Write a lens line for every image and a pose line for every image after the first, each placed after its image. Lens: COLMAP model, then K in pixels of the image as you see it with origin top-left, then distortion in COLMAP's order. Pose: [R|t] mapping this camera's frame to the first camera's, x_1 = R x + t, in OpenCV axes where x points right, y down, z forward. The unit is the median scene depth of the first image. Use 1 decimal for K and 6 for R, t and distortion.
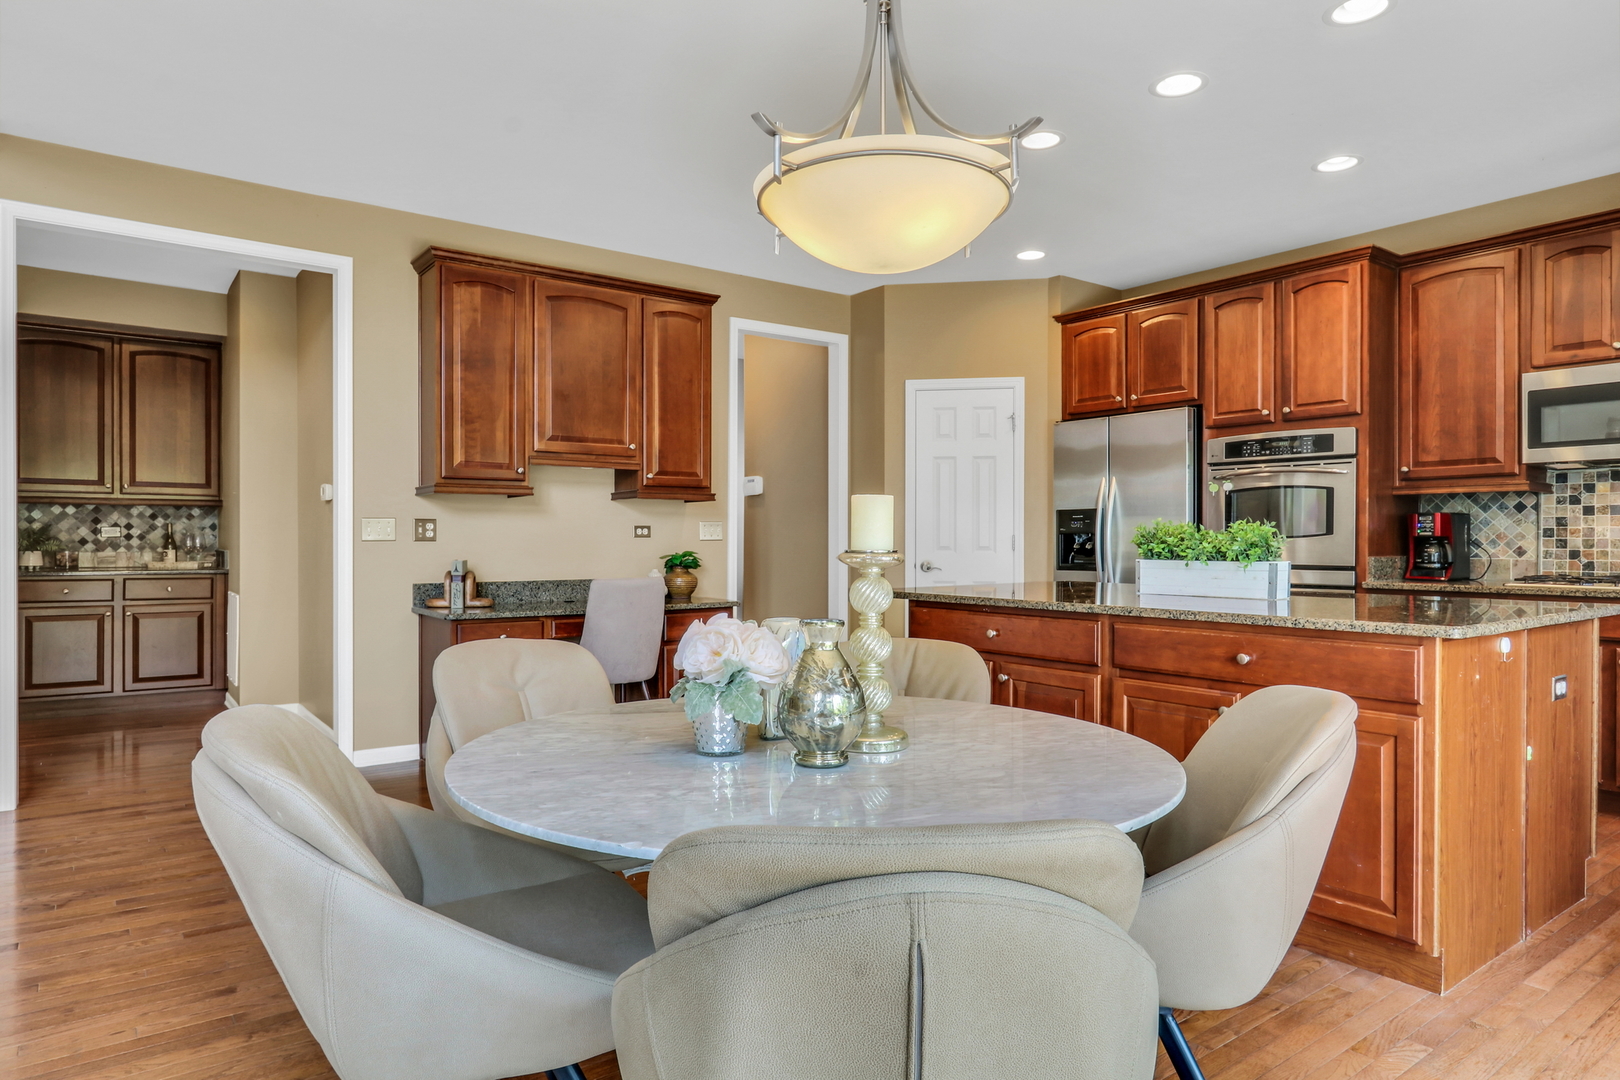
lens RADIAL K [[980.2, 0, 804.1], [0, 980.2, 551.6], [0, 0, 1]] dist [-0.011569, 0.003523]
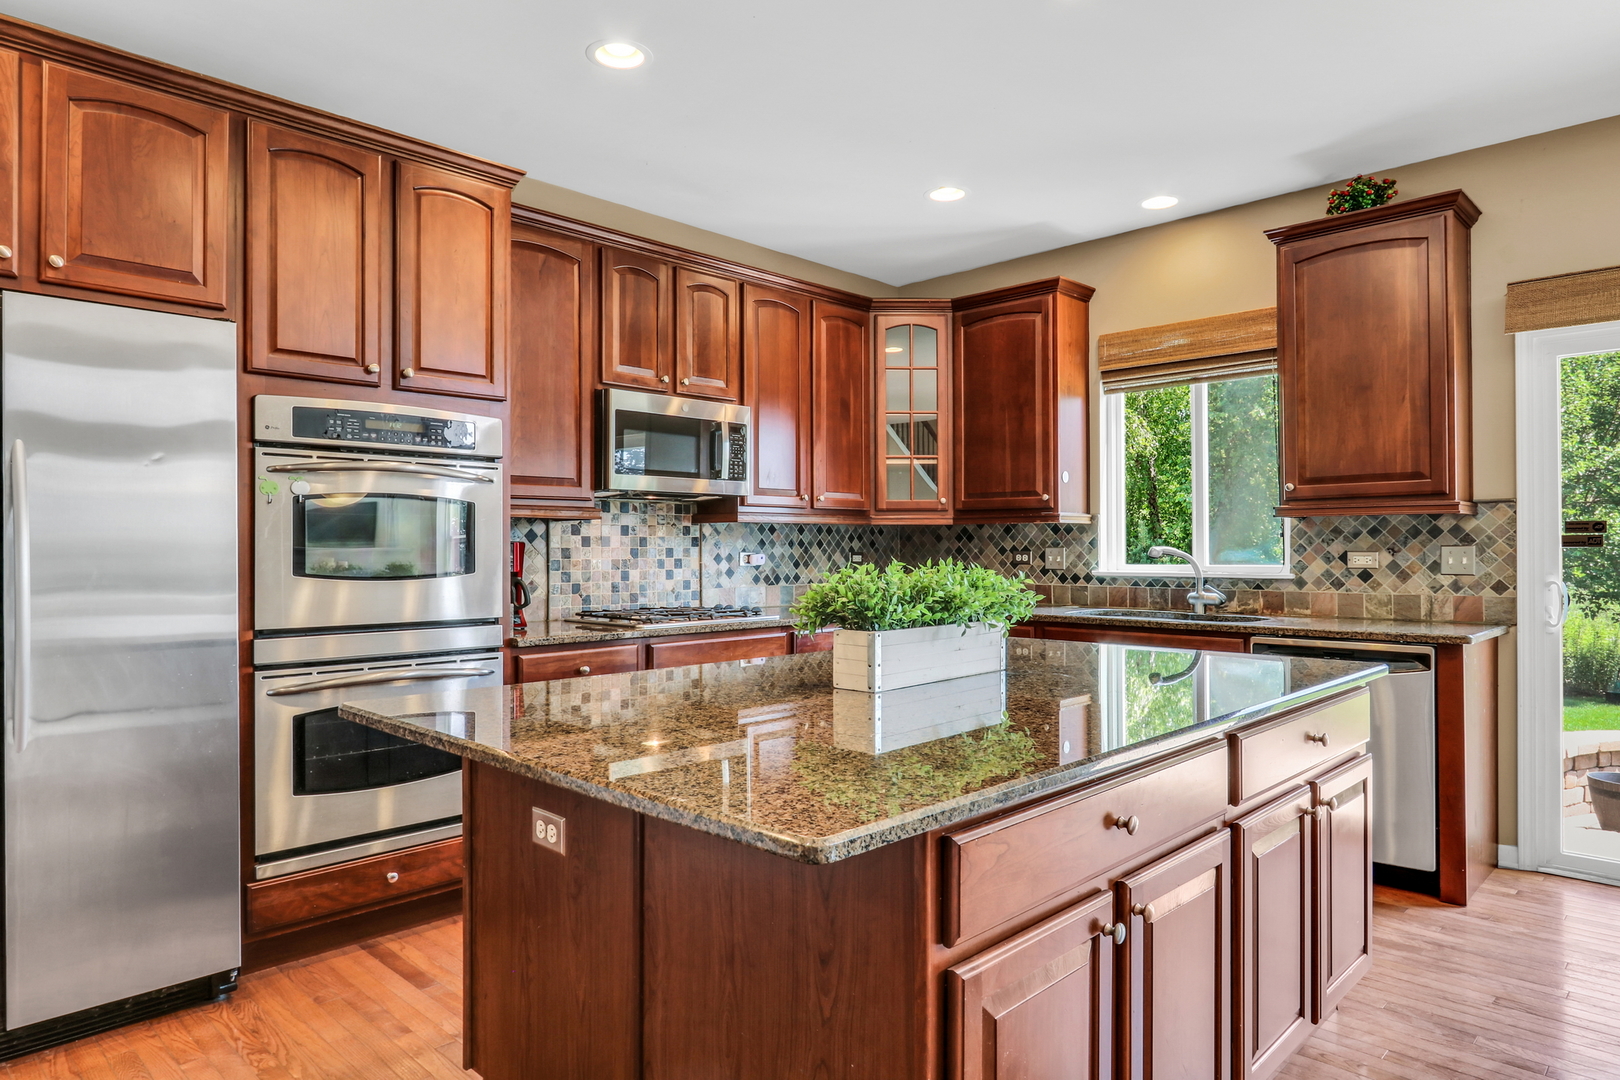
lens RADIAL K [[988.3, 0, 800.5], [0, 988.3, 545.6], [0, 0, 1]] dist [-0.011972, 0.003650]
pose [[-0.151865, 0.003159, 0.988396, -0.146987], [0.014433, 0.999895, -0.000978, -0.028233], [-0.988296, 0.014117, -0.151895, 0.772181]]
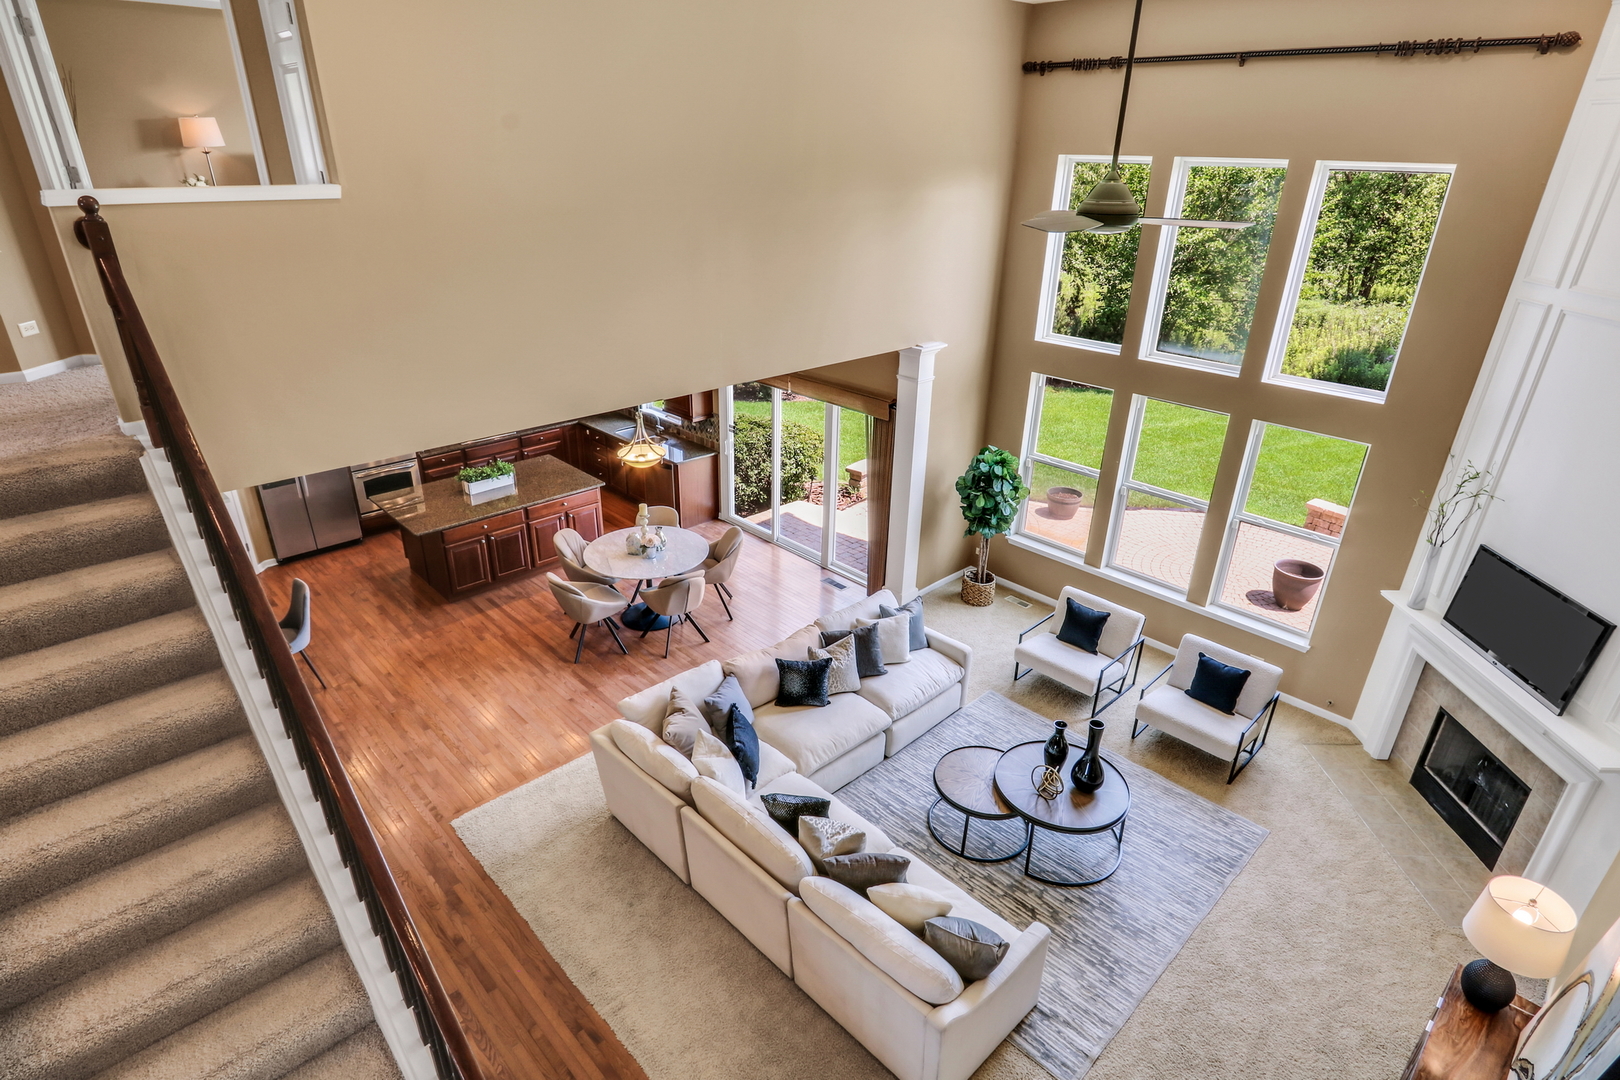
lens RADIAL K [[863.6, 0, 802.7], [0, 863.6, 556.0], [0, 0, 1]] dist [-0.007837, -0.000803]
pose [[-0.116150, -0.436388, 0.892230, -1.455121], [-0.003149, 0.898468, 0.439029, -0.626999], [-0.993227, 0.048184, -0.105732, 0.210755]]
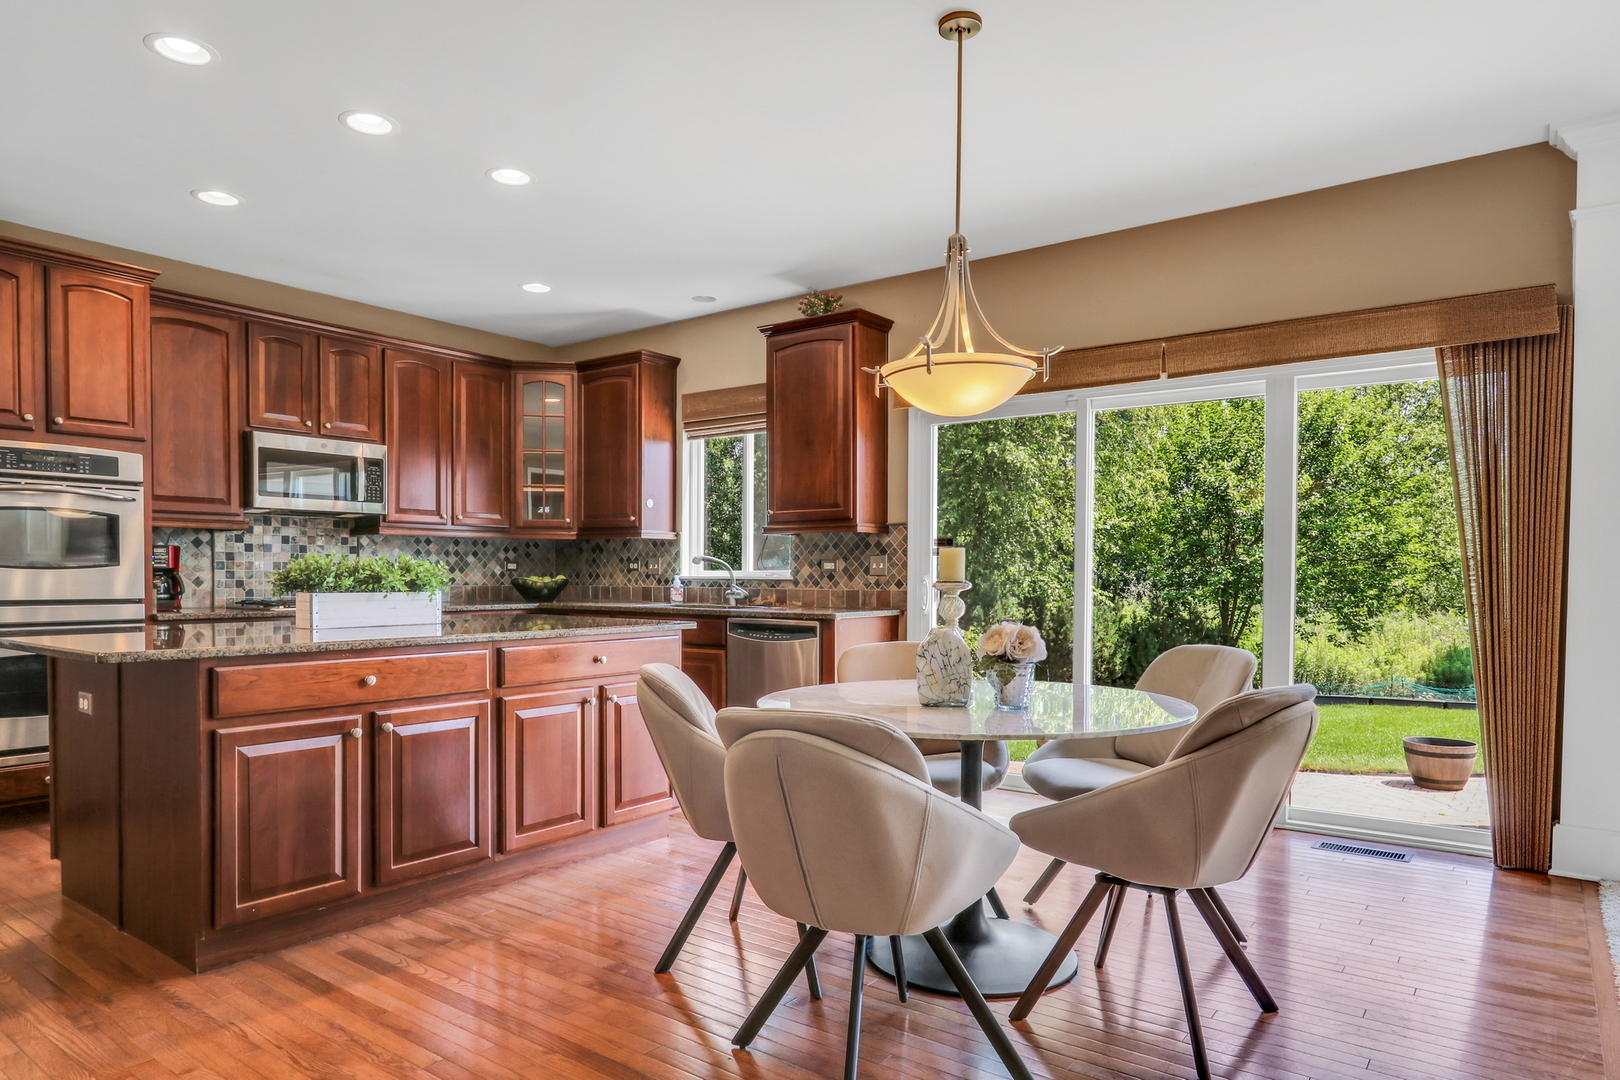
lens RADIAL K [[986.6, 0, 792.7], [0, 986.6, 602.7], [0, 0, 1]] dist [-0.006353, 0.003511]
pose [[-0.276729, -0.030201, 0.960473, -0.475853], [0.007343, 0.999410, 0.033541, -0.007822], [-0.960920, 0.016334, -0.276344, 0.563207]]
